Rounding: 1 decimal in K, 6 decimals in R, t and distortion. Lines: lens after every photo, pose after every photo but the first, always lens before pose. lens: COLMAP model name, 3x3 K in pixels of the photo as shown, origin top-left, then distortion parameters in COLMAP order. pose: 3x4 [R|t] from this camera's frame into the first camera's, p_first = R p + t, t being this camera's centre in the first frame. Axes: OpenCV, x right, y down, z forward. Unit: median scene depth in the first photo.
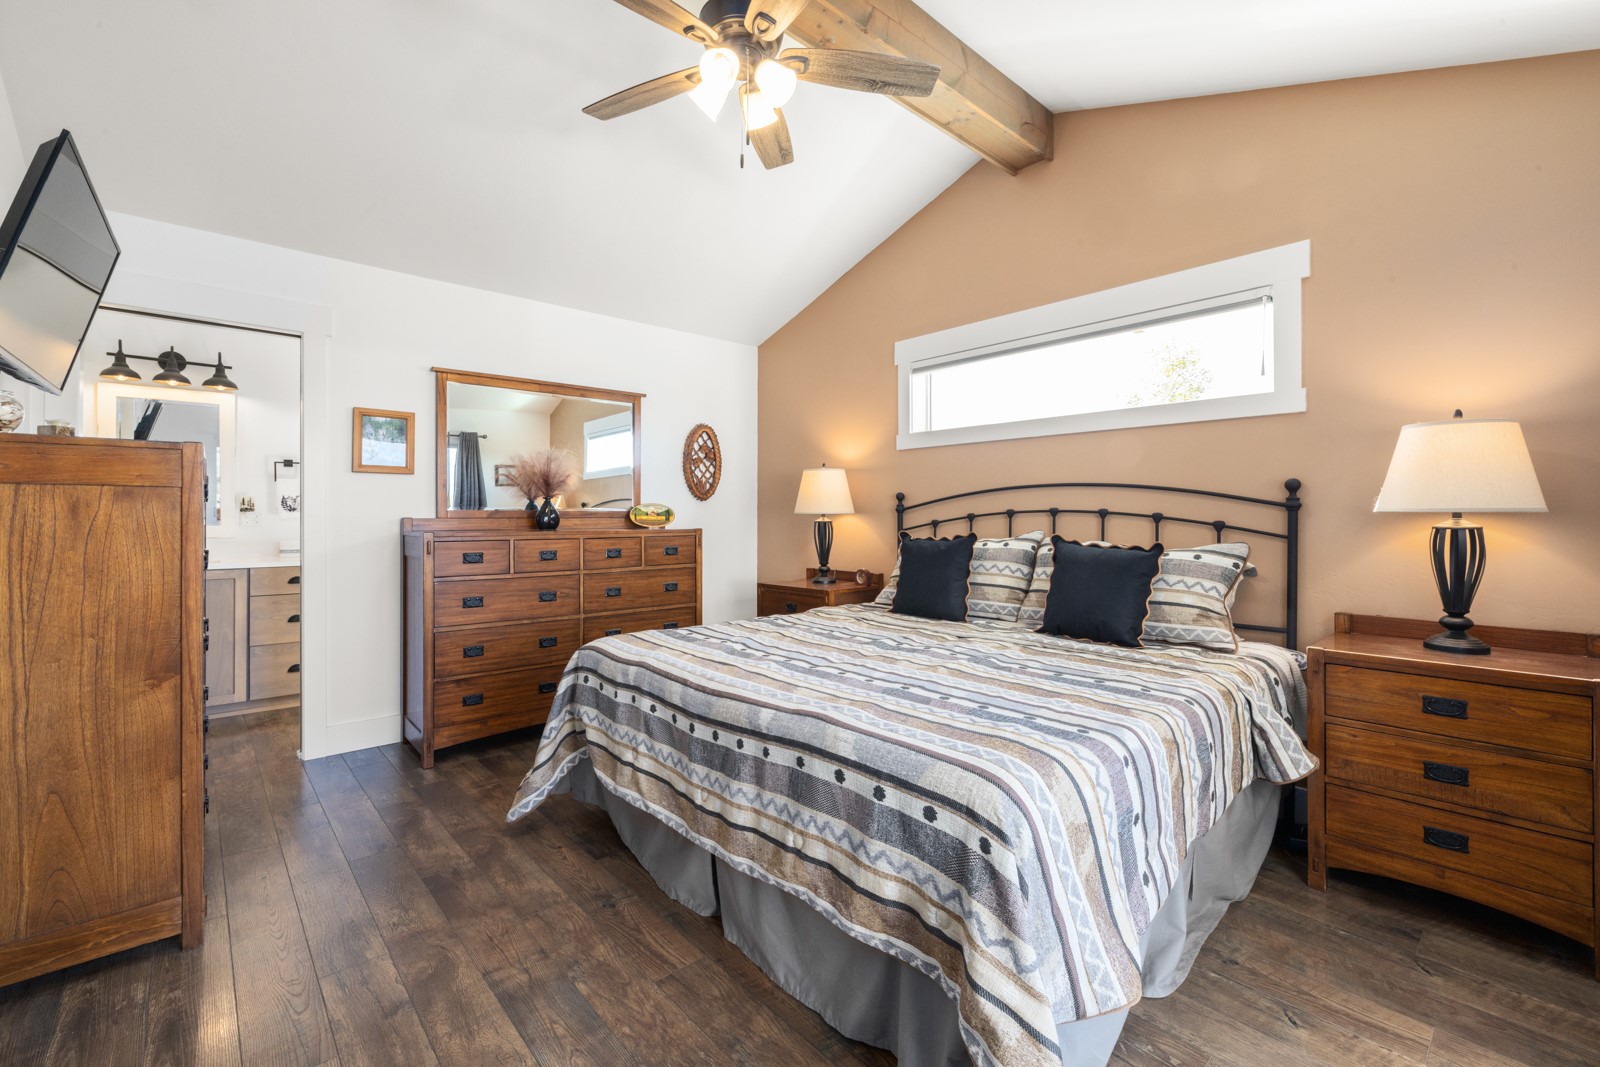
lens RADIAL K [[672.5, 0, 778.4], [0, 672.5, 511.8], [0, 0, 1]] dist [0.000503, 0.000050]
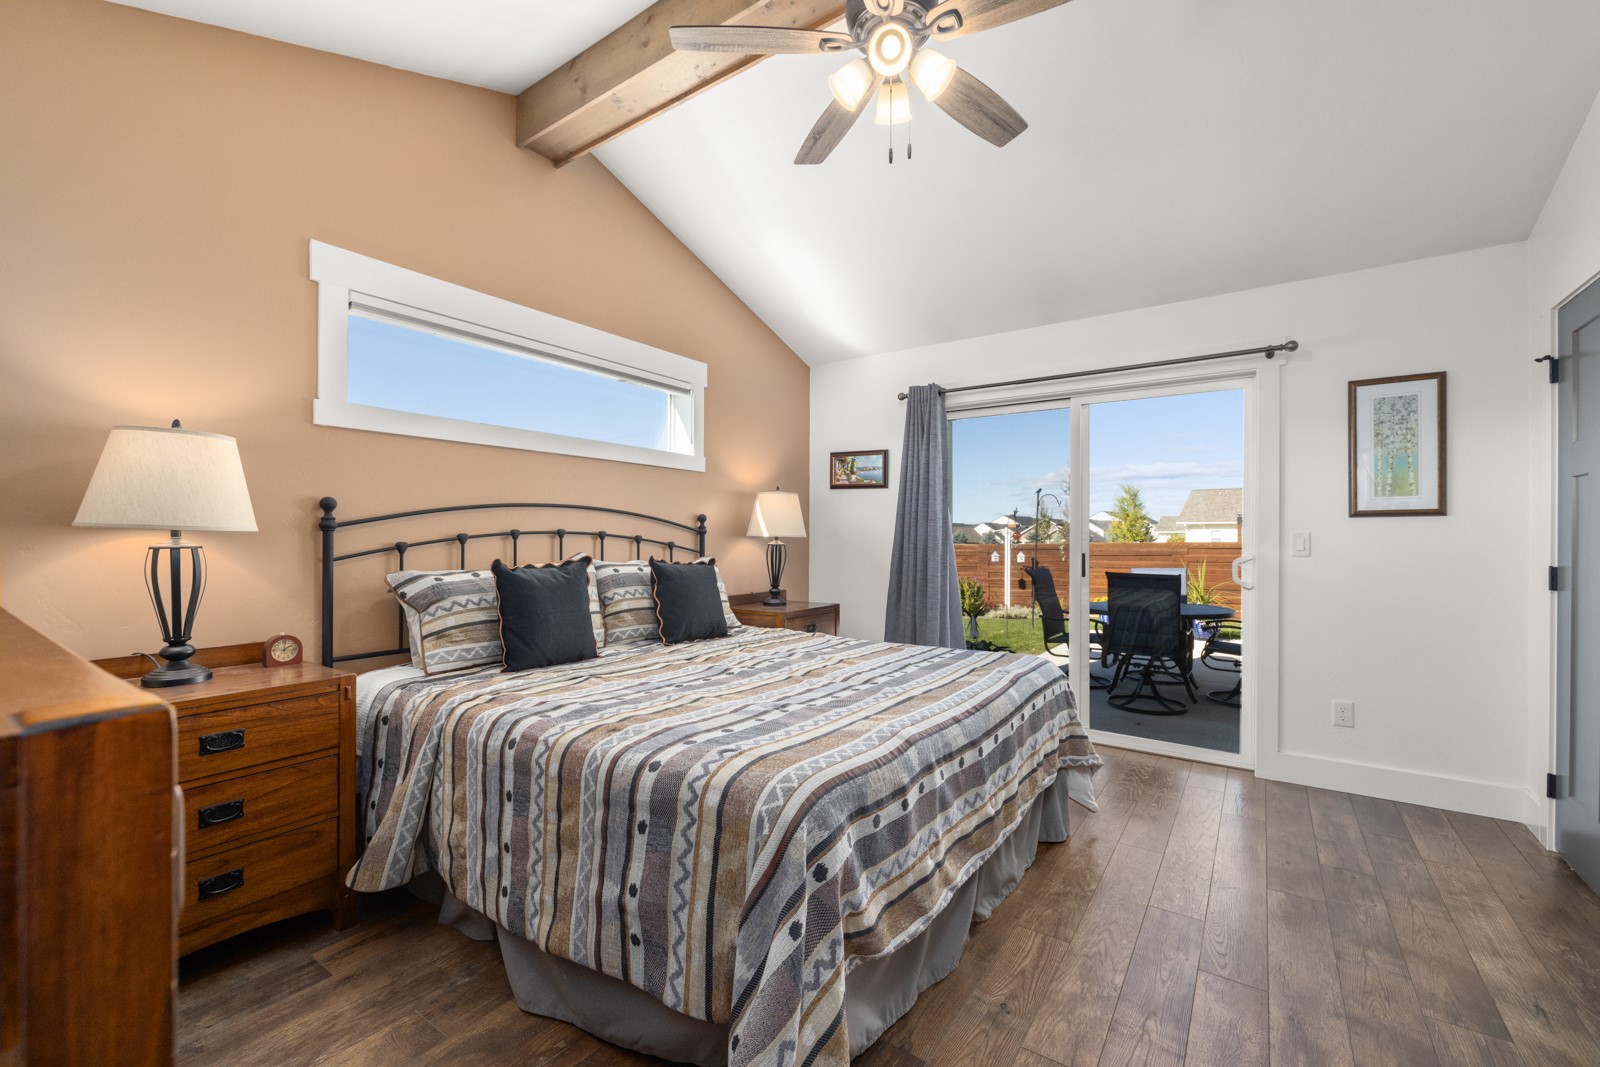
lens RADIAL K [[672.5, 0, 796.6], [0, 672.5, 537.8], [0, 0, 1]] dist [0.000503, 0.000050]
pose [[-0.233320, -0.001398, 0.972399, -0.900723], [-0.012014, 0.999927, -0.001445, 0.006259], [-0.972326, -0.012019, -0.233320, 1.305165]]
